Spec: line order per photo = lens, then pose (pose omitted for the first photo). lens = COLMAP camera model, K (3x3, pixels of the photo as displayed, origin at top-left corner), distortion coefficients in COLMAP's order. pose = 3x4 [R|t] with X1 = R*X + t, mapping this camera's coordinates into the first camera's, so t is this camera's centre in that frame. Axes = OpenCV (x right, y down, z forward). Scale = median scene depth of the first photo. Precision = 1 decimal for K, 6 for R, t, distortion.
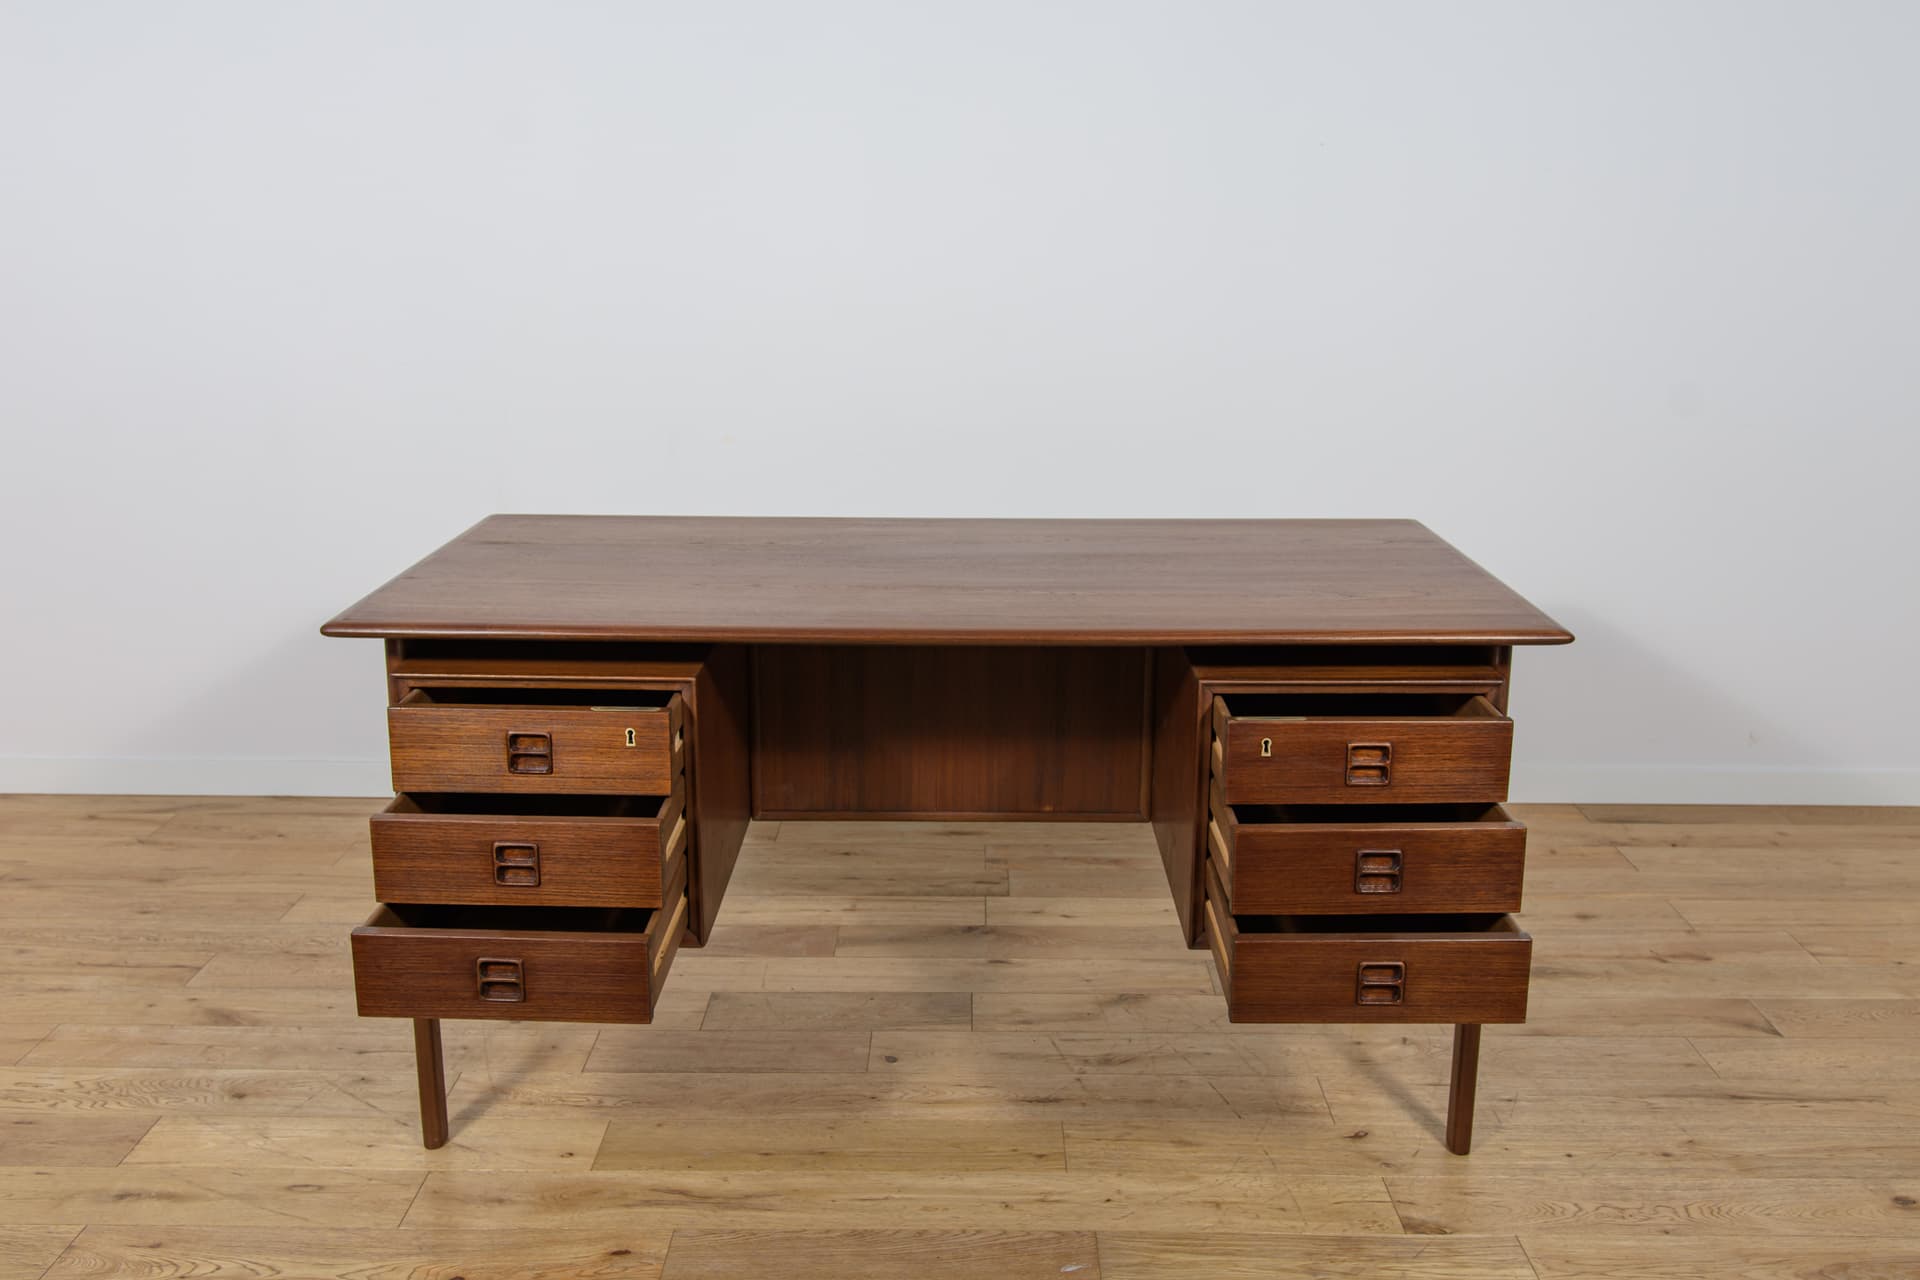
lens RADIAL K [[1737.2, 0, 949.3], [0, 1737.2, 639.3], [0, 0, 1]] dist [-0.018120, 0.000000]
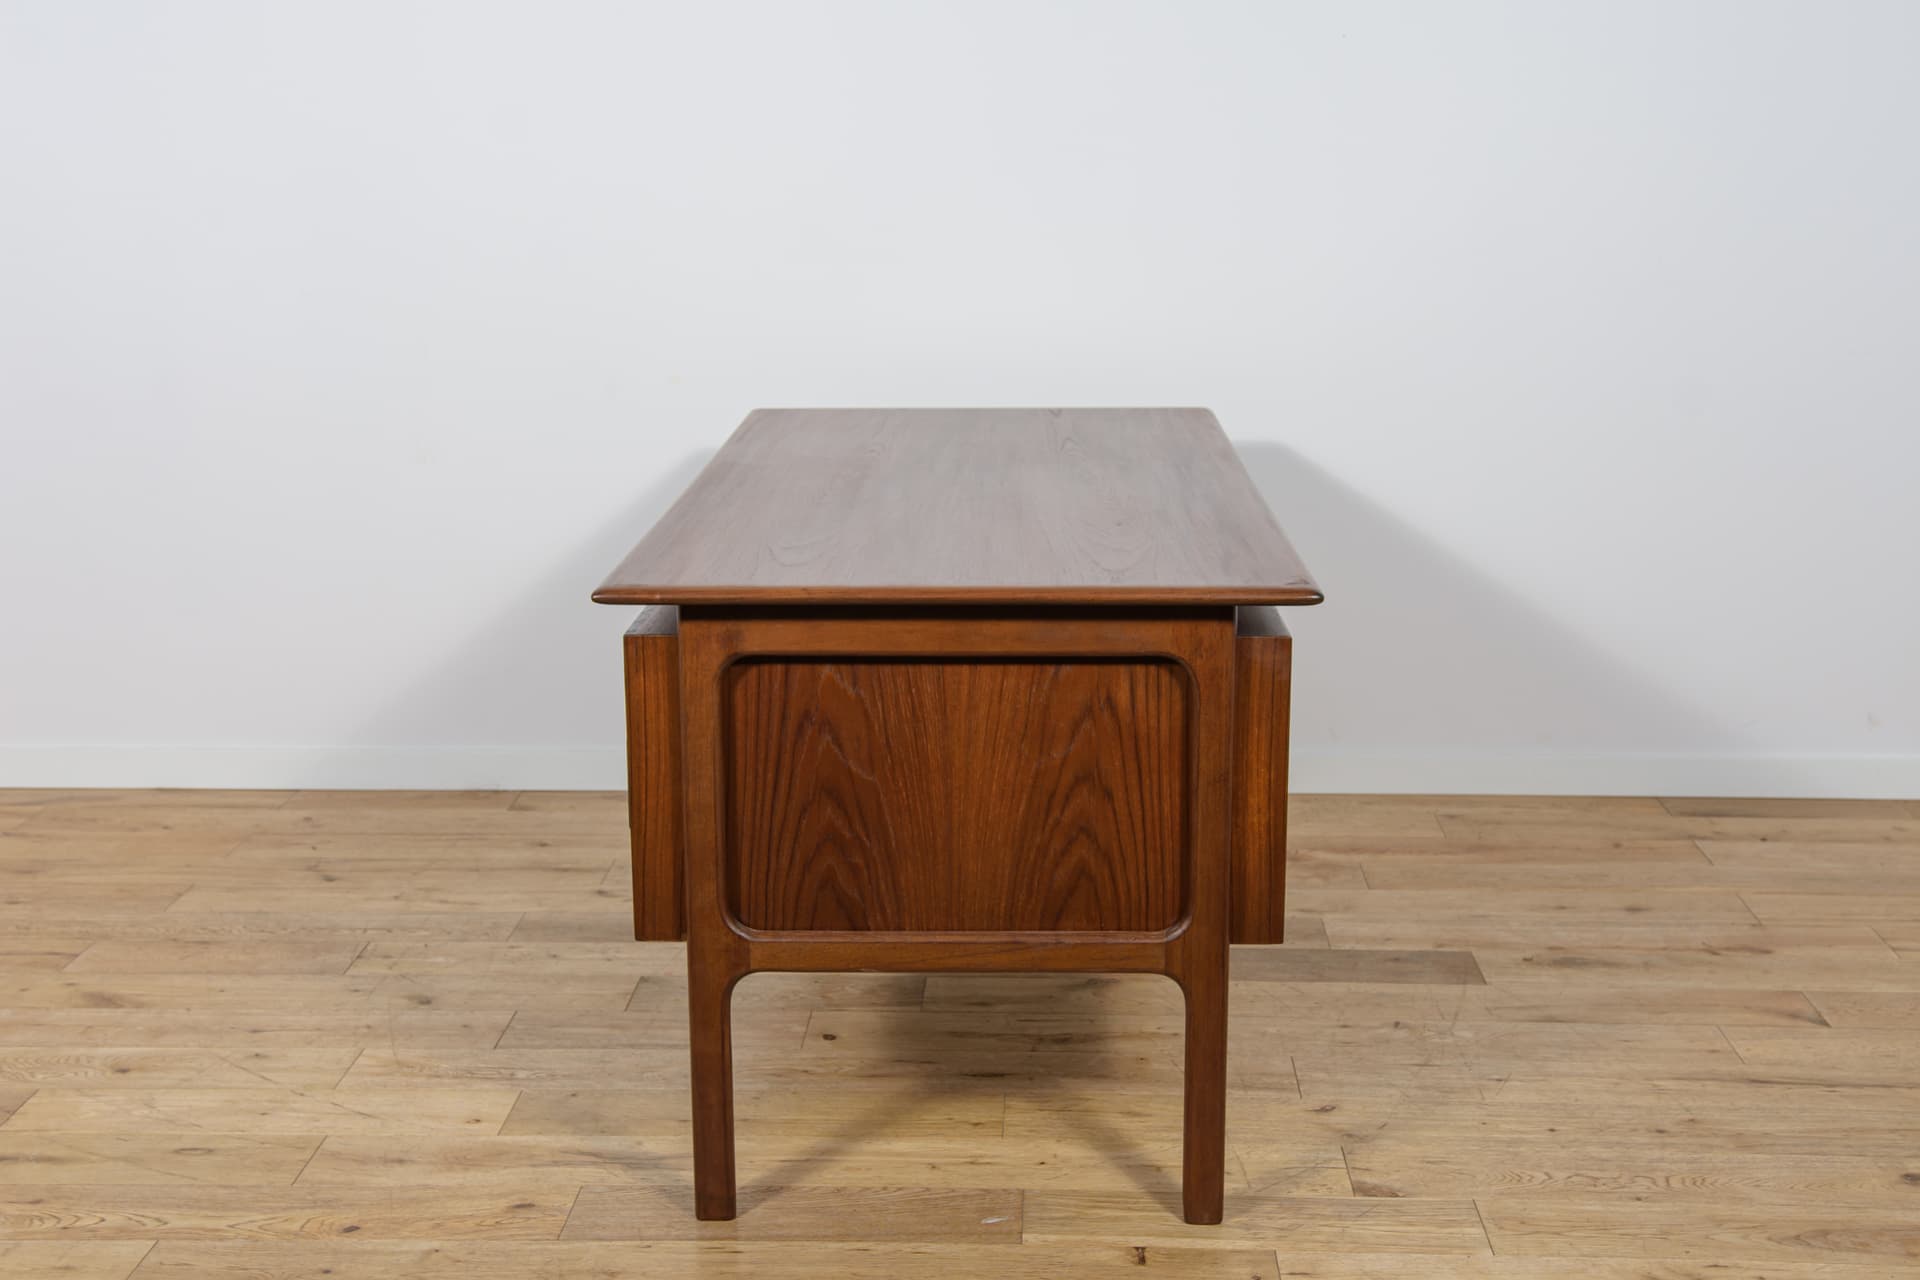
lens RADIAL K [[2278.1, 0, 946.4], [0, 2278.1, 665.0], [0, 0, 1]] dist [0.065450, 0.000000]
pose [[0.999335, -0.001295, -0.036452, 0.076742], [0.001085, 0.999983, -0.005775, 0.054280], [0.036459, 0.005732, 0.999319, -0.220487]]
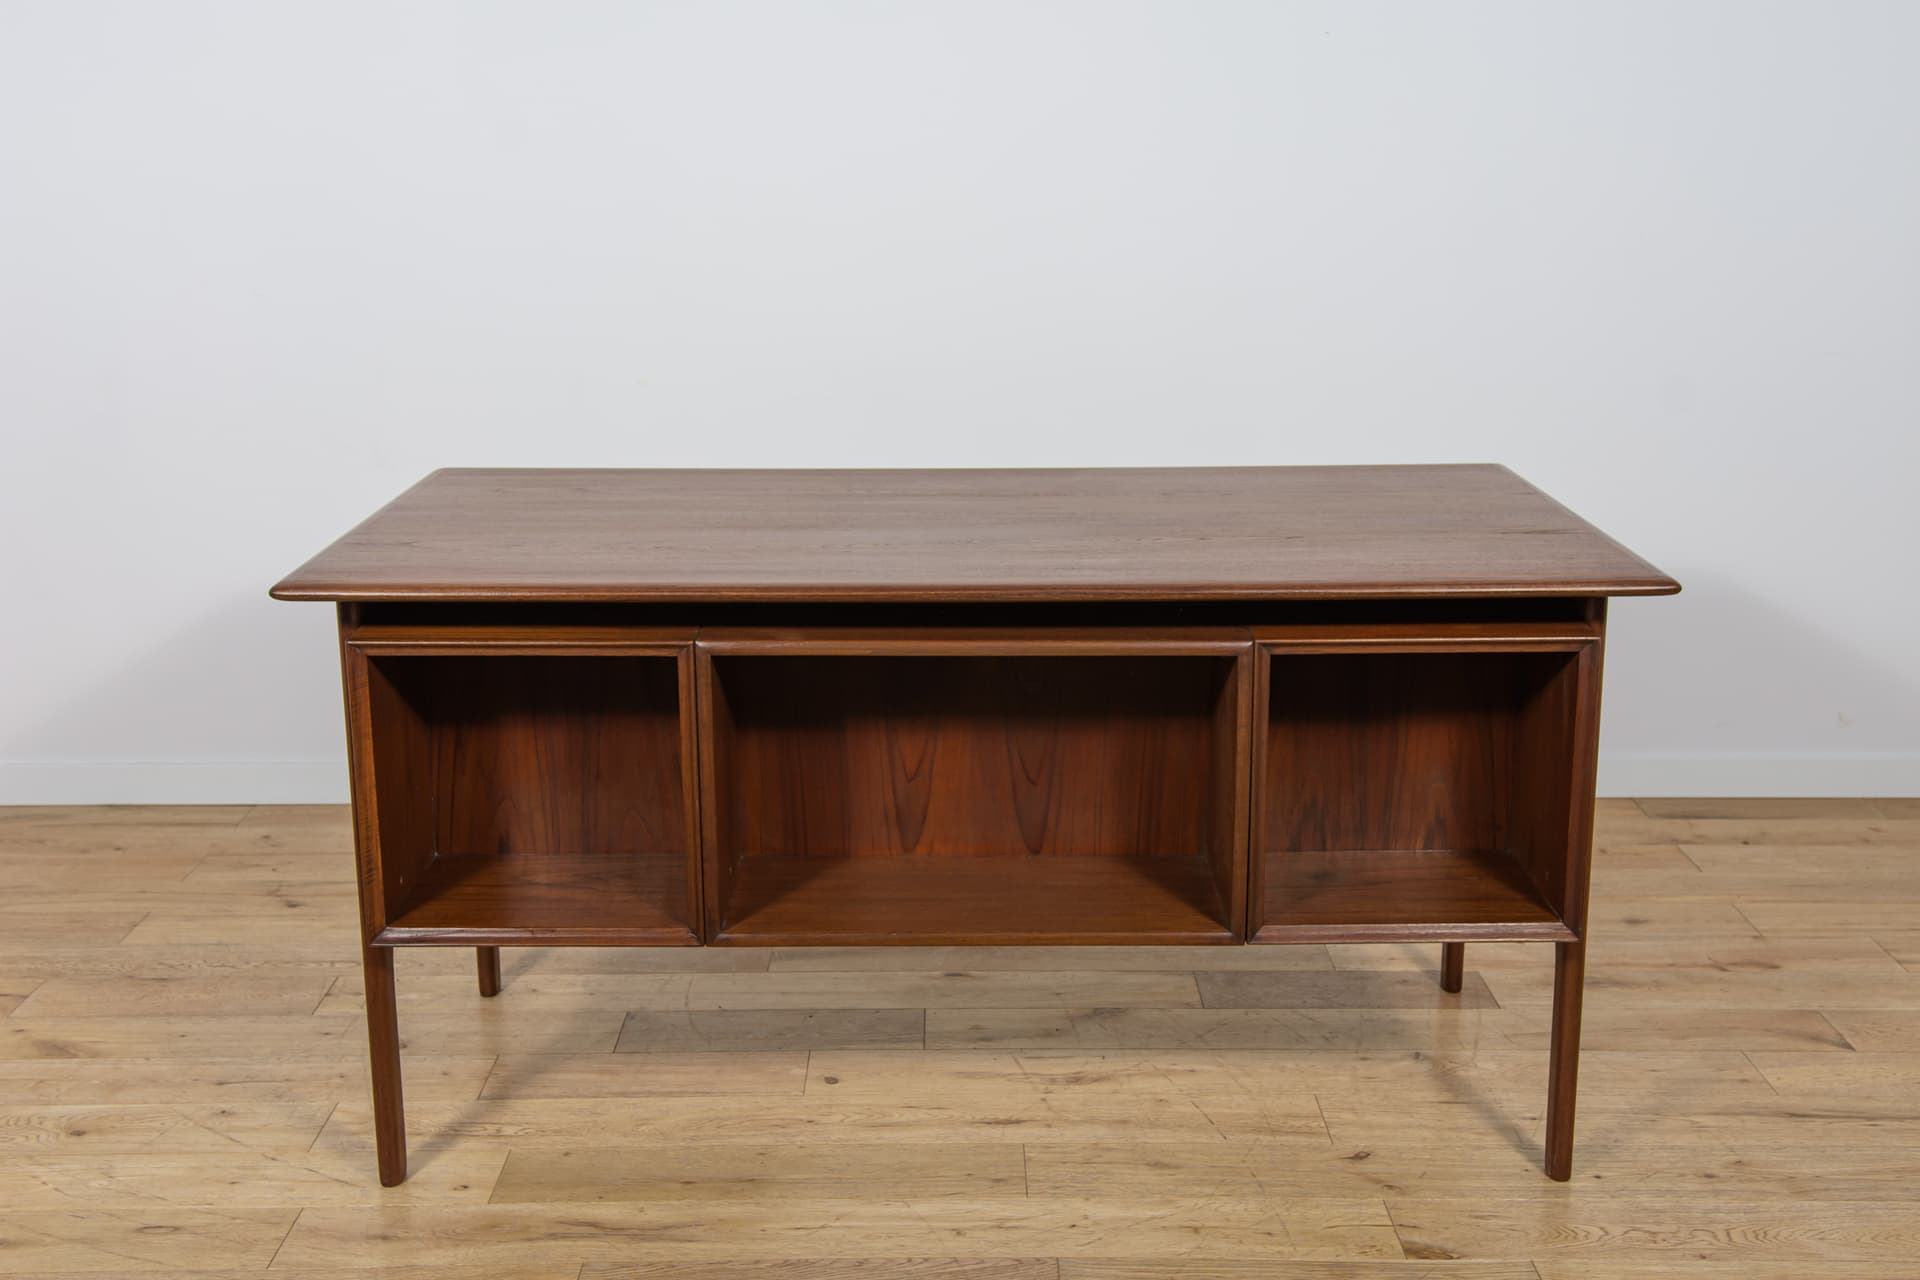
lens RADIAL K [[2146.1, 0, 947.7], [0, 2146.1, 567.5], [0, 0, 1]] dist [0.040847, 0.000000]
pose [[0.999902, -0.008673, 0.010972, 0.016415], [0.009037, 0.999396, -0.033550, 0.020741], [-0.010674, 0.033645, 0.999377, -0.101839]]
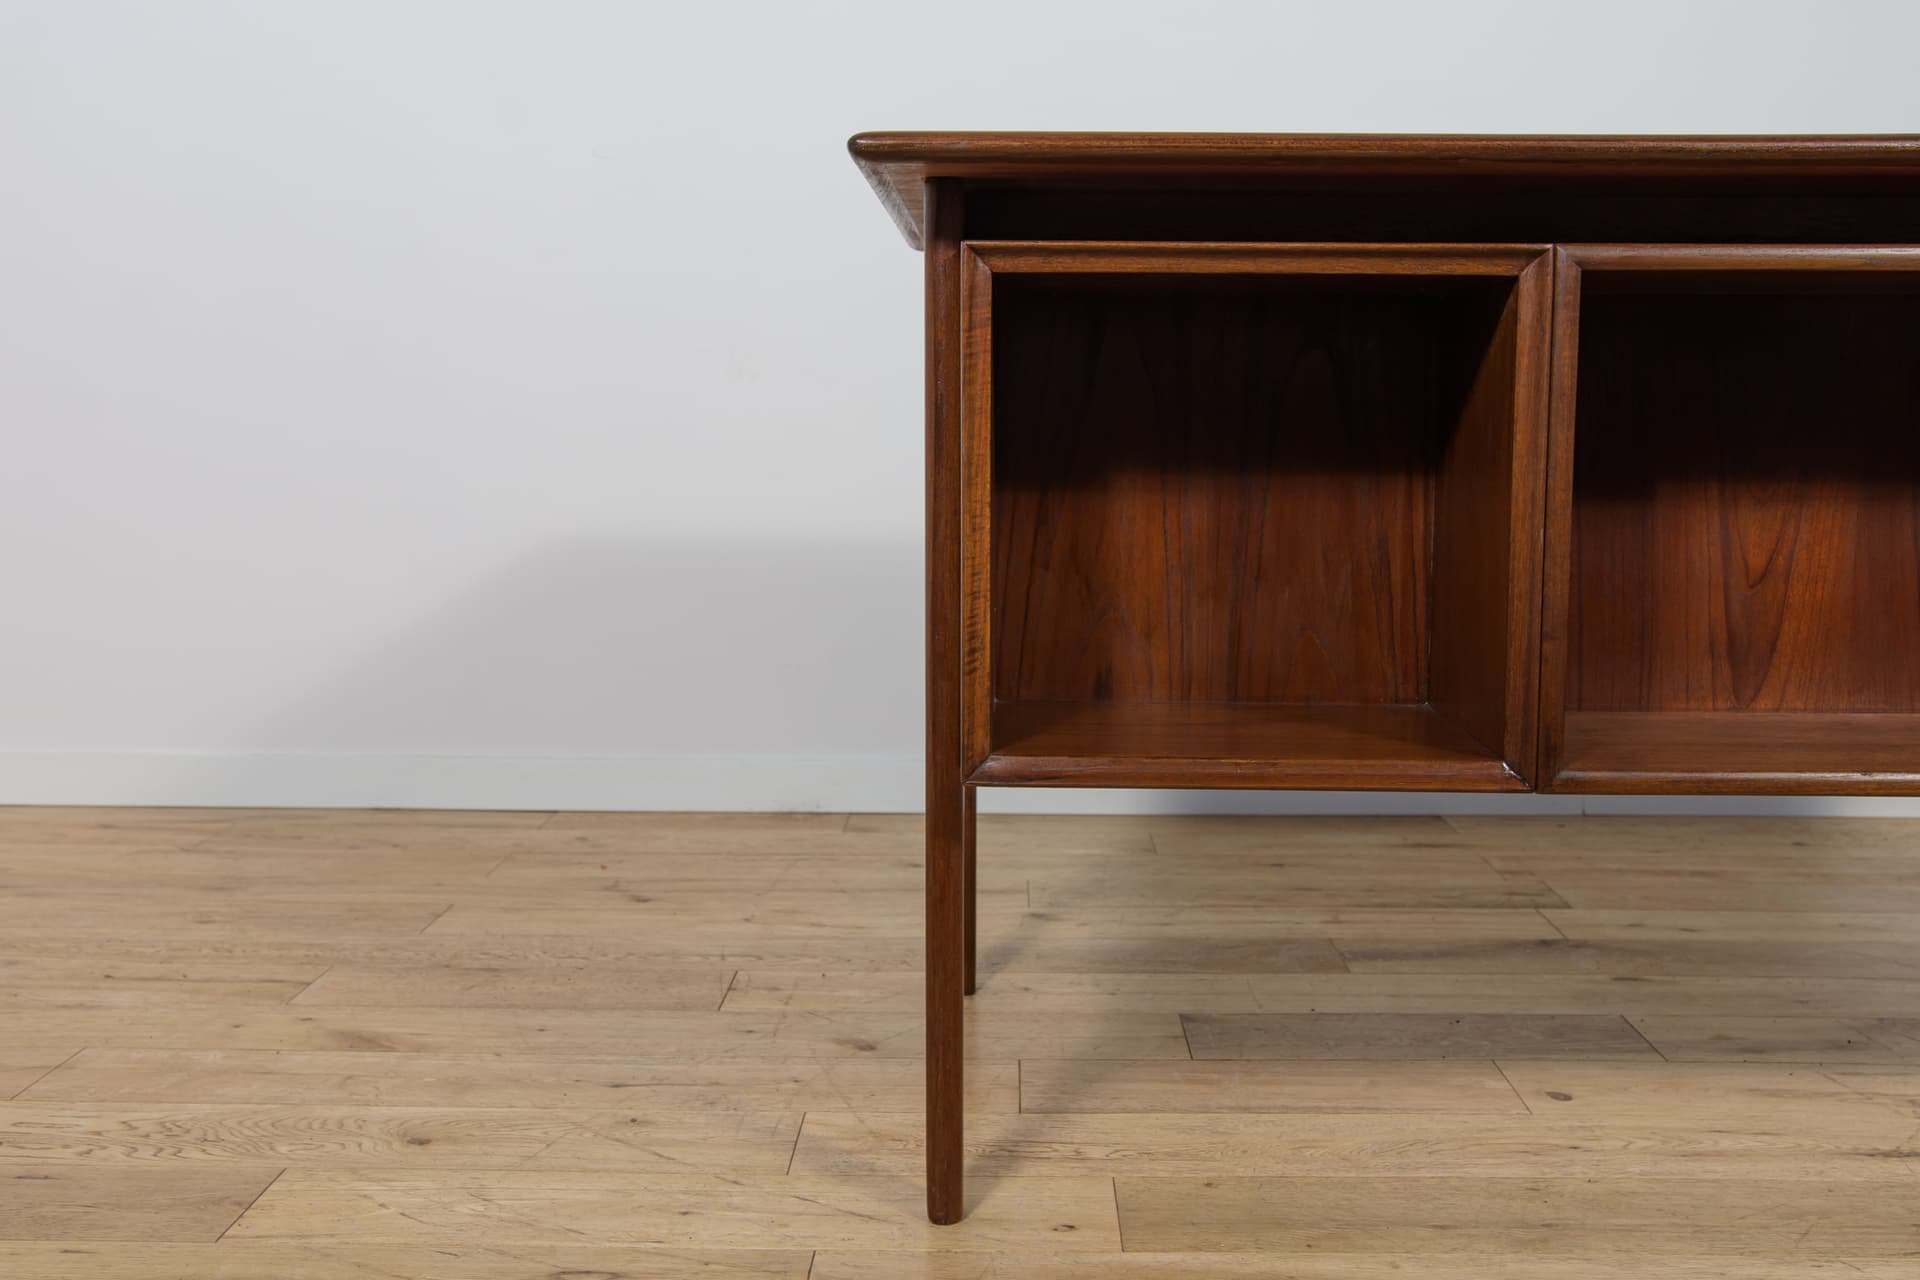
lens RADIAL K [[1980.6, 0, 954.1], [0, 1980.6, 576.6], [0, 0, 1]] dist [0.009710, 0.000000]
pose [[0.999814, 0.000758, -0.019273, -0.229384], [-0.003761, 0.987708, -0.156267, 0.185478], [0.018918, 0.156311, 0.987527, 0.350929]]
